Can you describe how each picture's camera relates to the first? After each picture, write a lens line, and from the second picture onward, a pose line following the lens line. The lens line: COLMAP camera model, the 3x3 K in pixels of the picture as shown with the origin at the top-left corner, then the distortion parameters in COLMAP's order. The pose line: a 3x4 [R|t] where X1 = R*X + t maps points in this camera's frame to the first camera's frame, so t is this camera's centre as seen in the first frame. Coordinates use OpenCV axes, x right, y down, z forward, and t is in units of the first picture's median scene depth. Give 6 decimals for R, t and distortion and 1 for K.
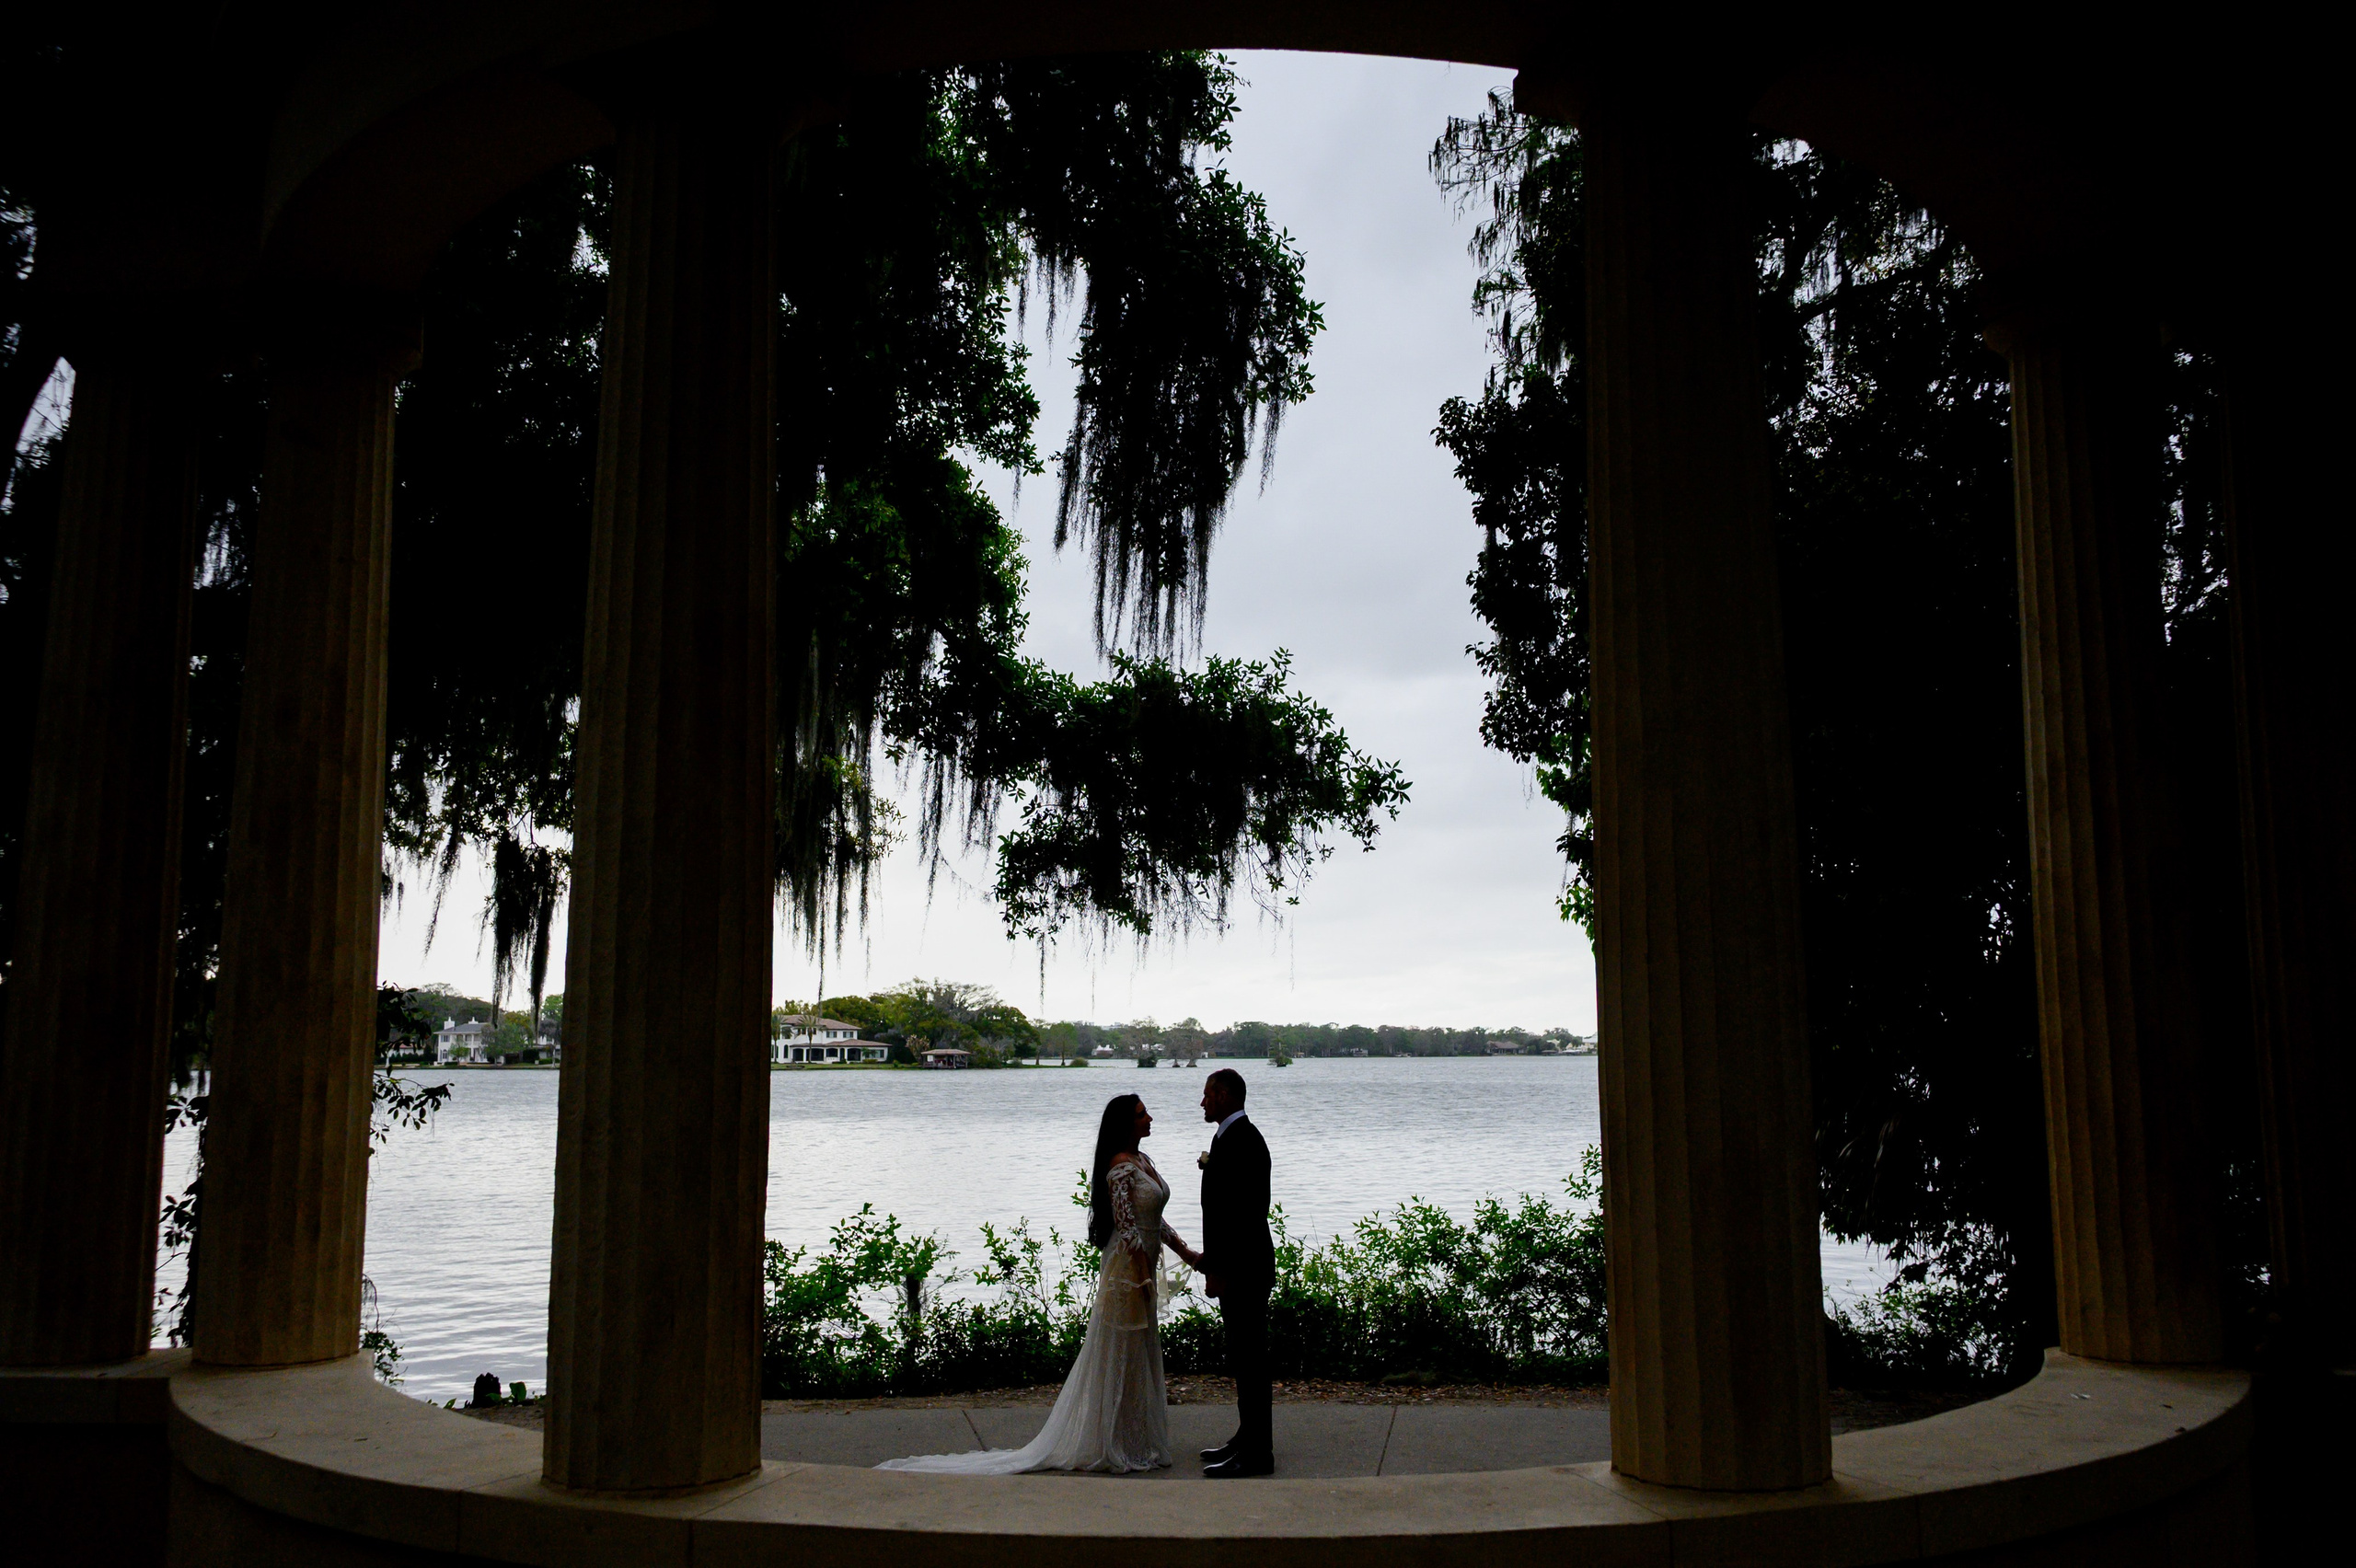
lens RADIAL K [[1988.0, 0, 1196.6], [0, 1988.0, 762.2], [0, 0, 1]] dist [0.001387, -0.005459]
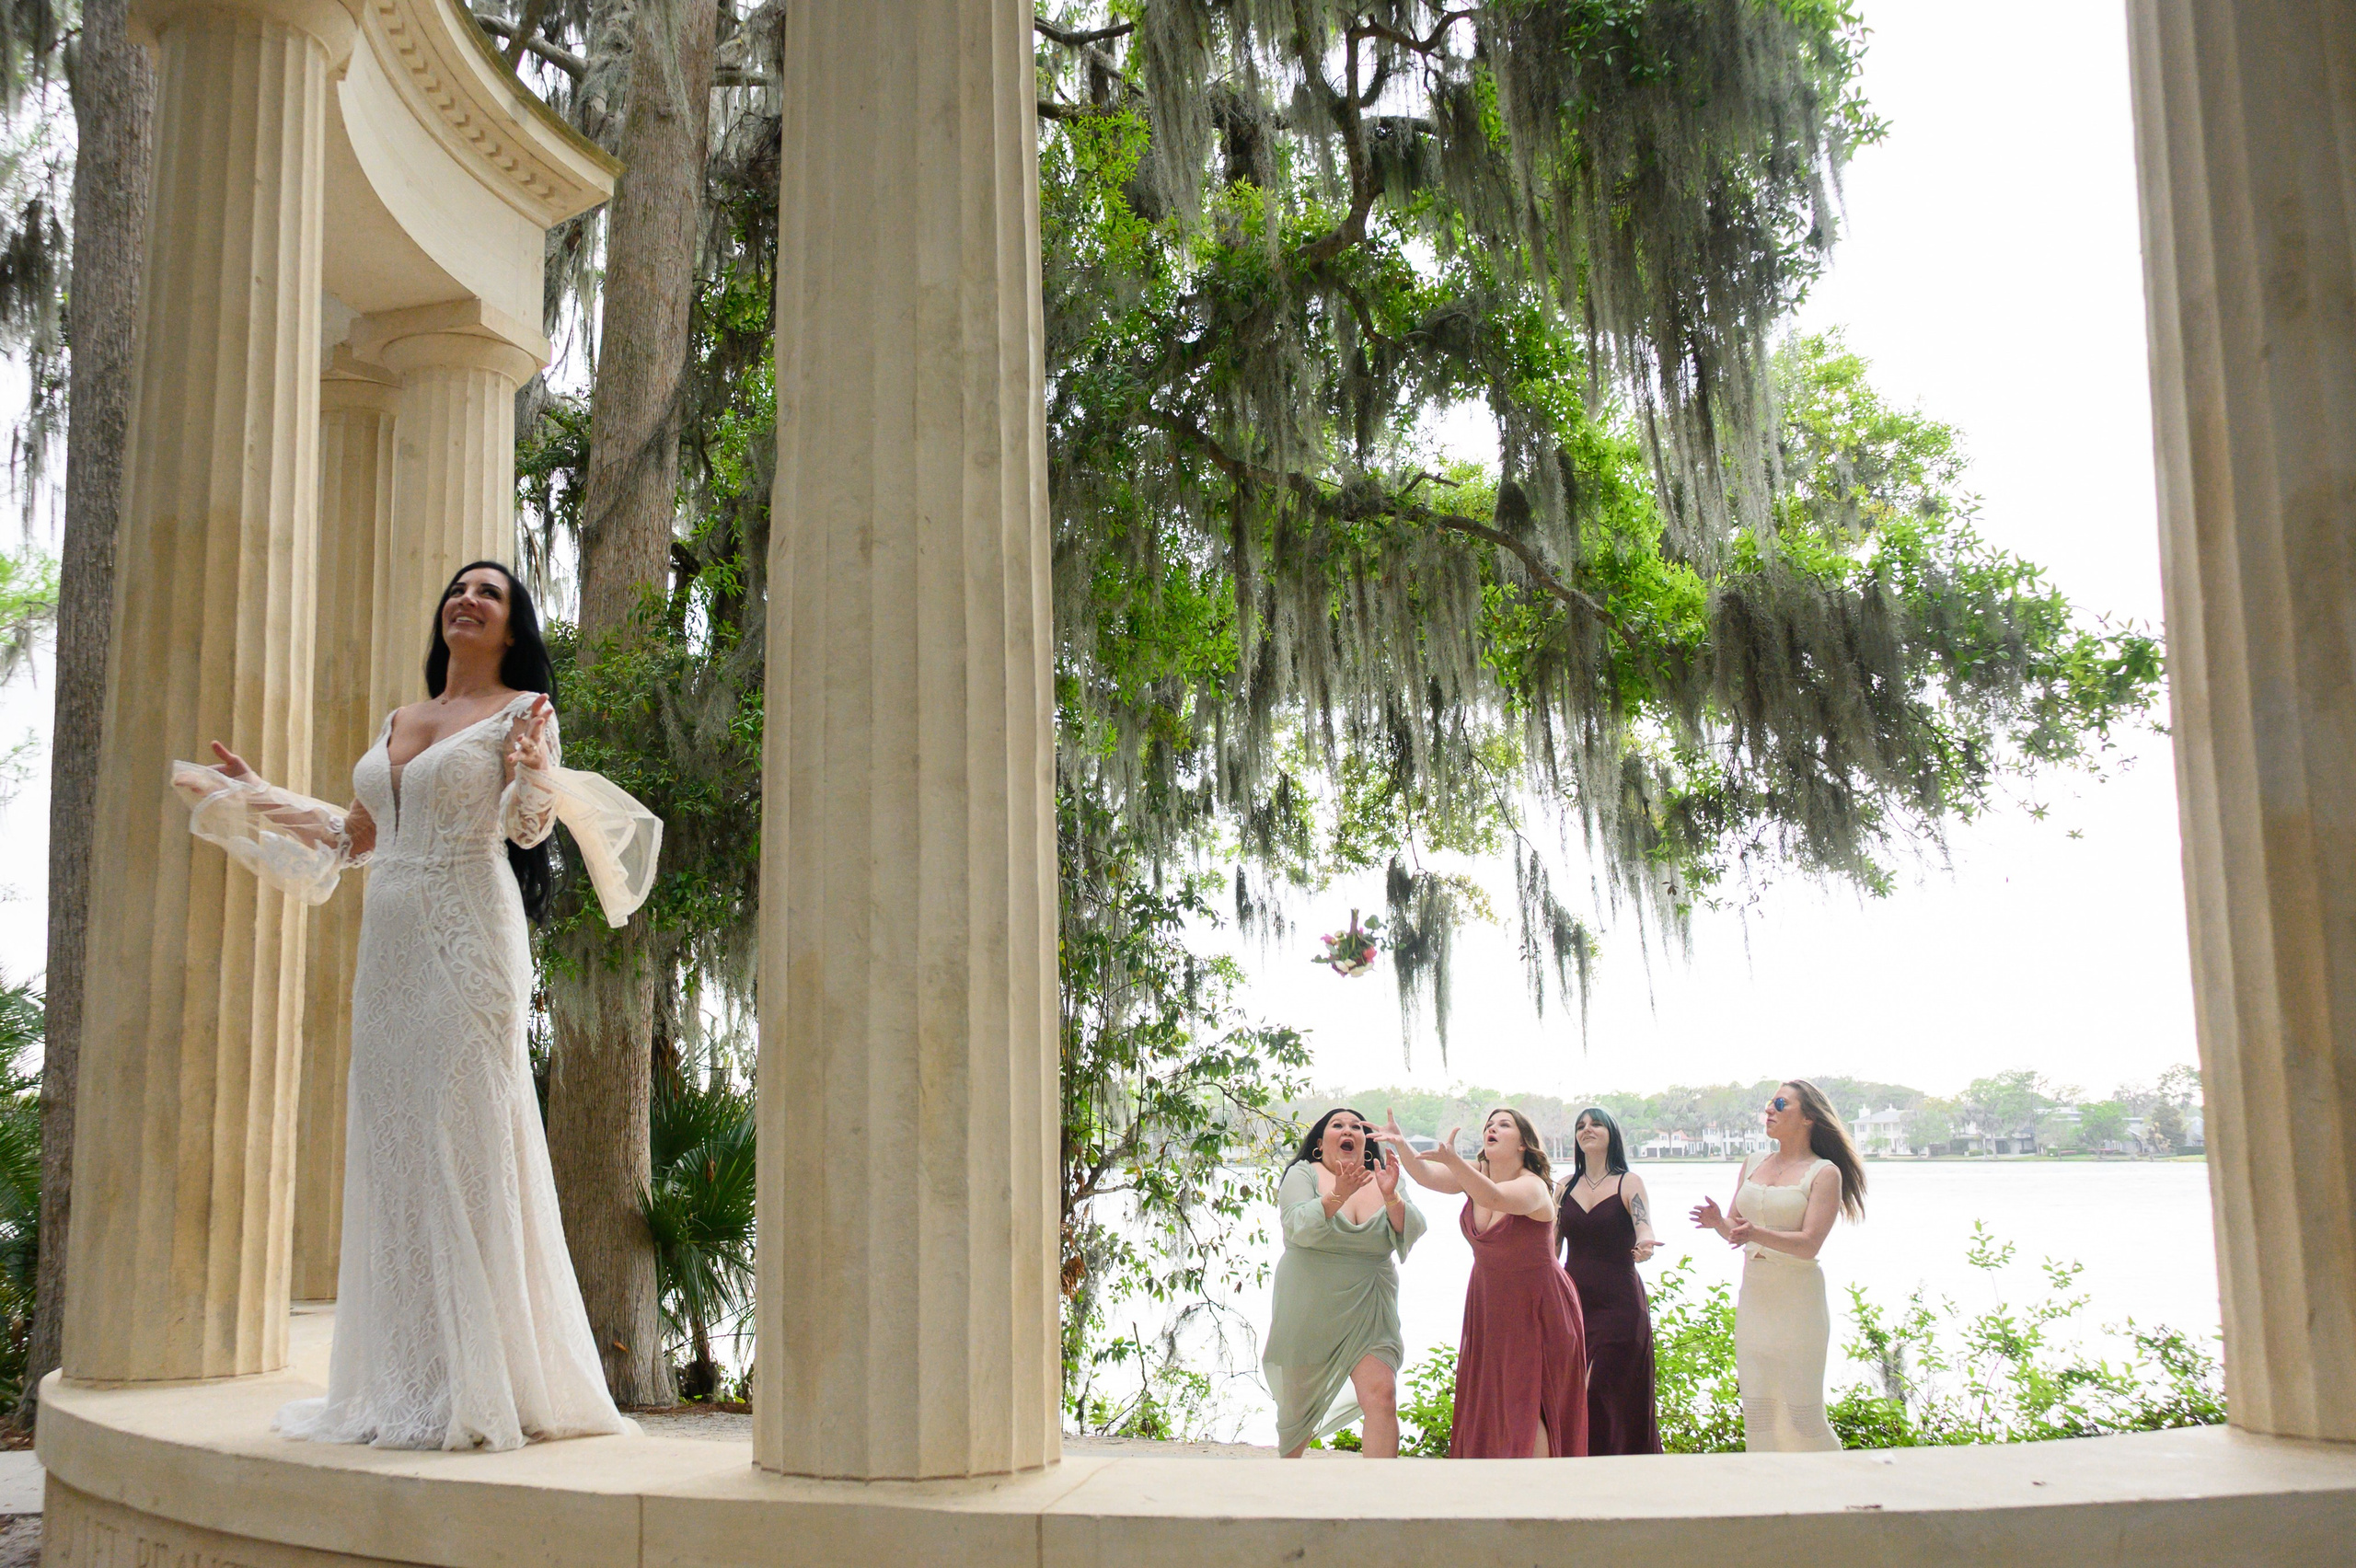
lens RADIAL K [[2205.6, 0, 1074.7], [0, 2205.6, 828.0], [0, 0, 1]] dist [-0.006733, 0.000169]
pose [[0.758816, -0.099159, -0.643713, 0.290029], [0.100205, 0.994349, -0.035049, 0.059248], [0.643551, -0.037907, 0.764464, 0.159882]]
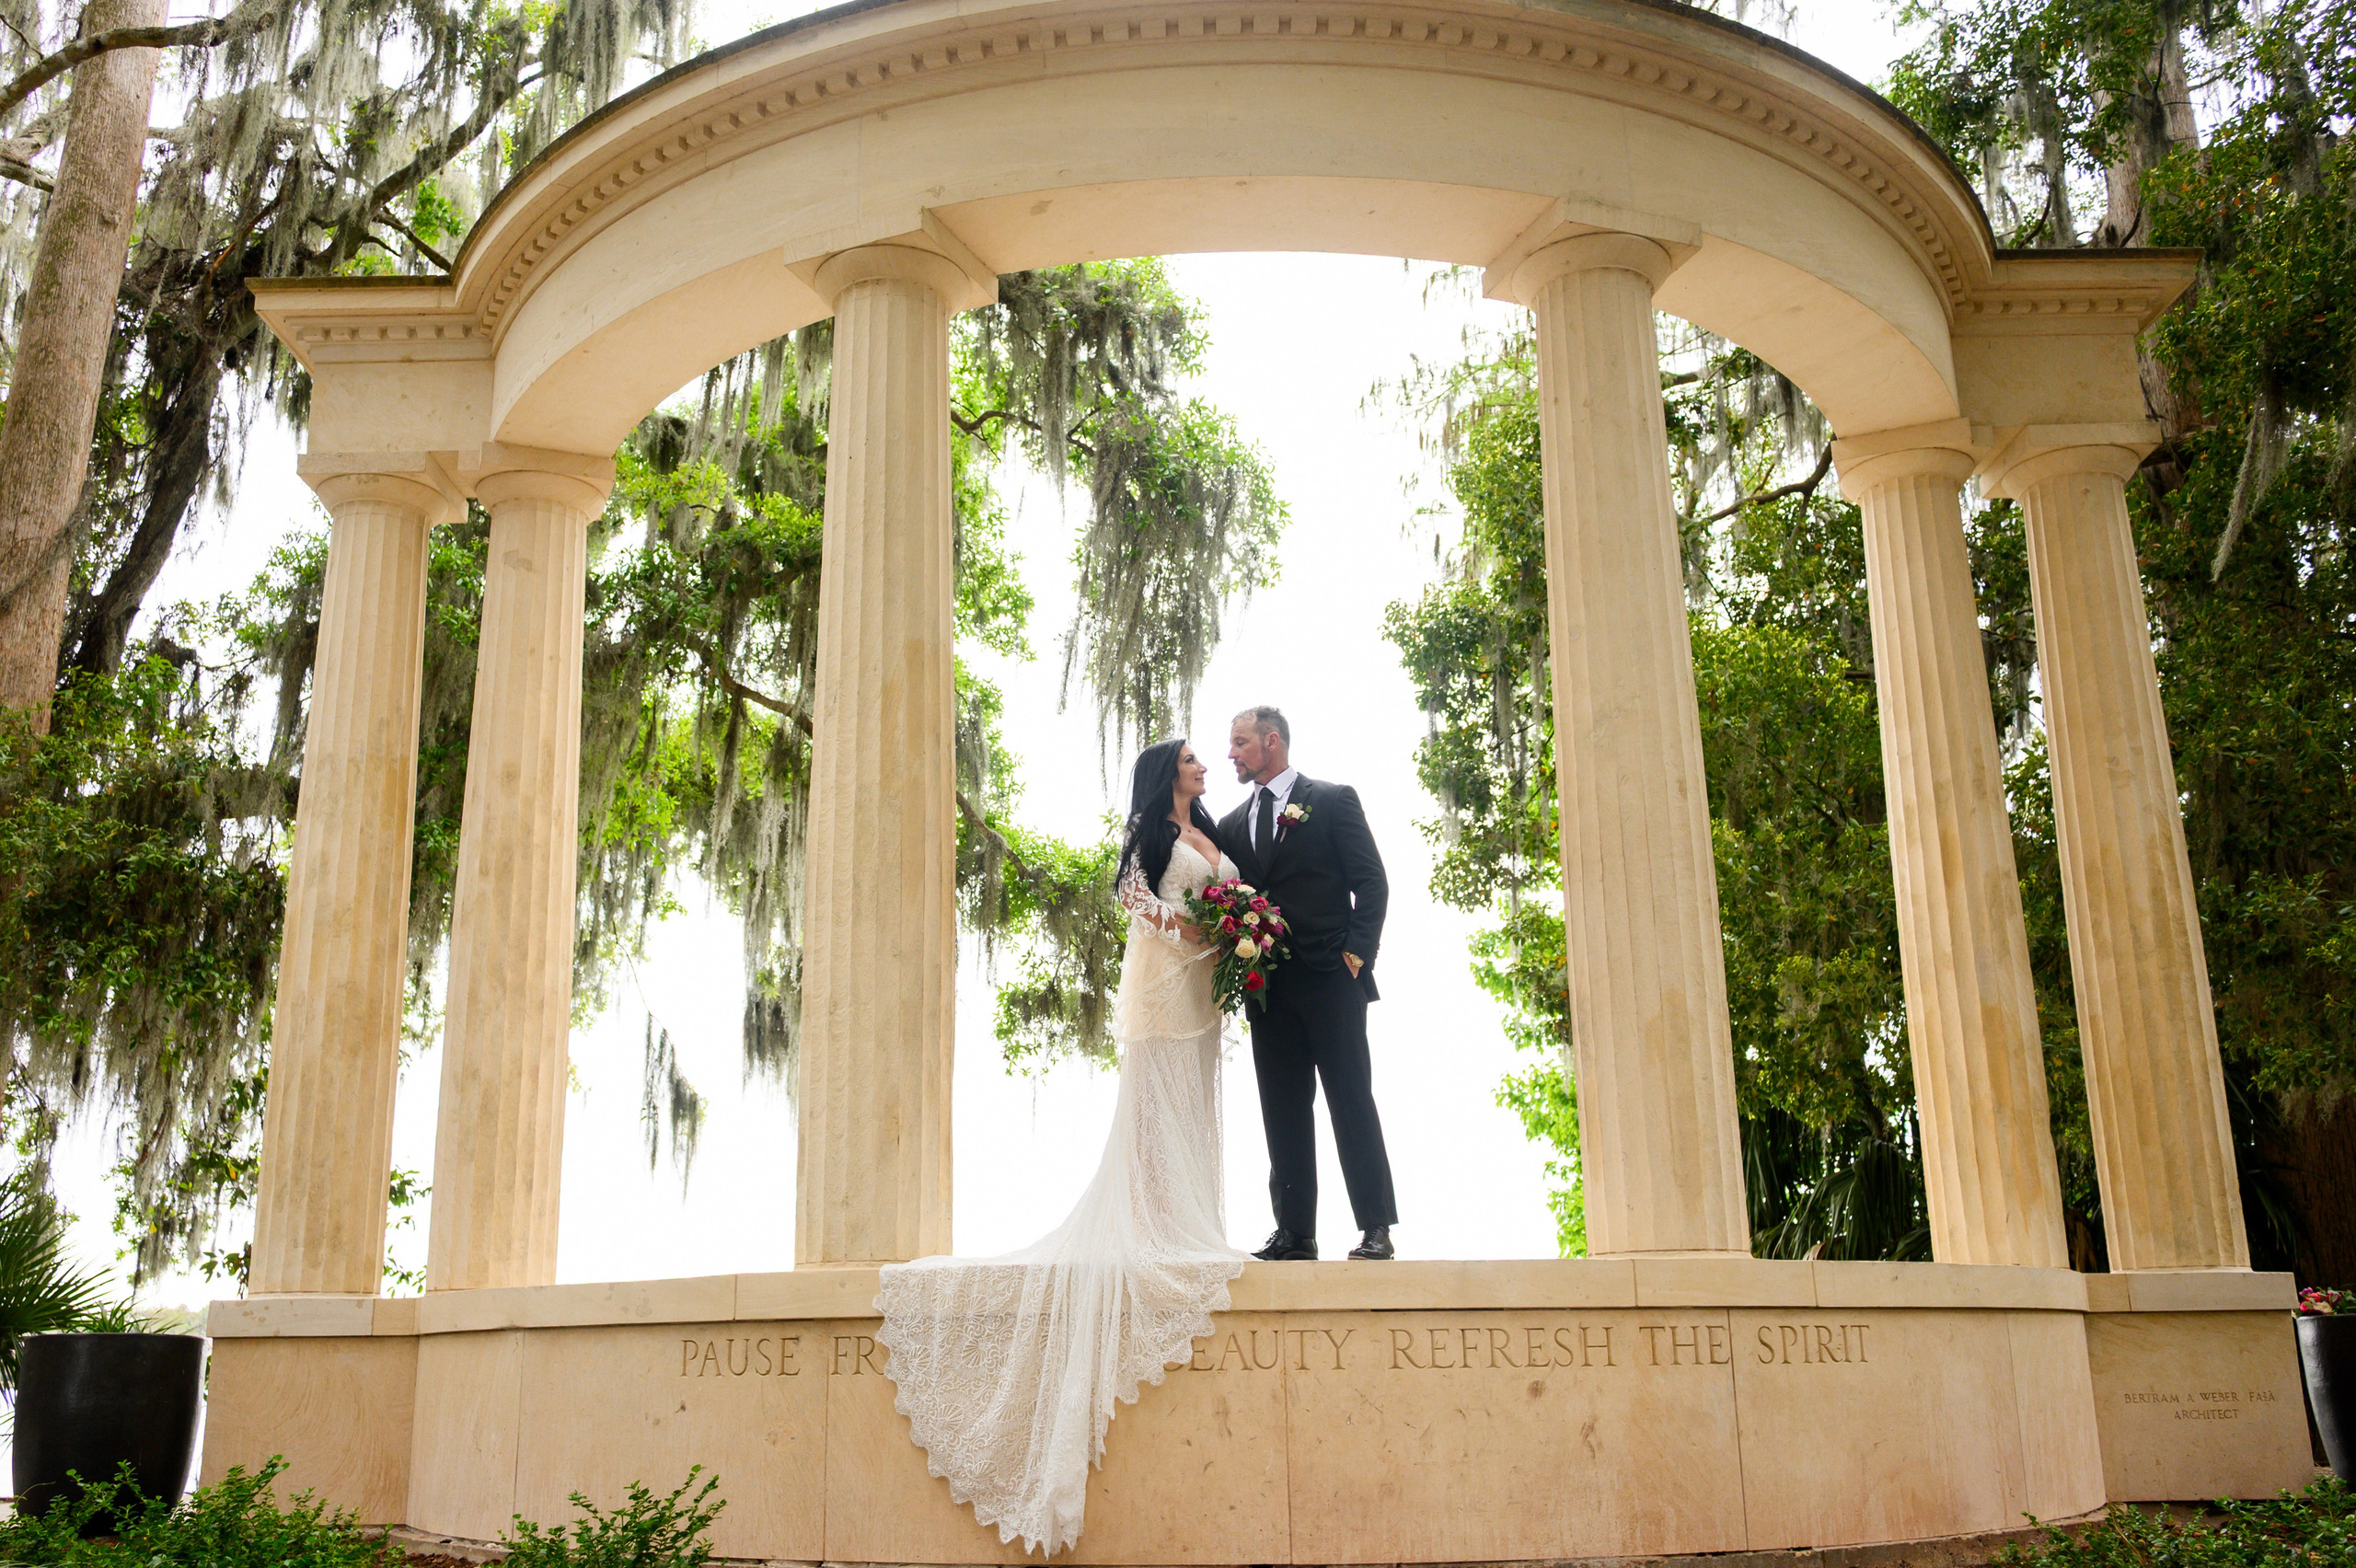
lens RADIAL K [[2048.6, 0, 1123.2], [0, 2048.6, 834.7], [0, 0, 1]] dist [0.000004, -0.008042]
pose [[0.999890, -0.004725, 0.014078, -0.043783], [0.006228, 0.994050, -0.108744, 0.077463], [-0.013480, 0.108820, 0.993970, -0.144074]]
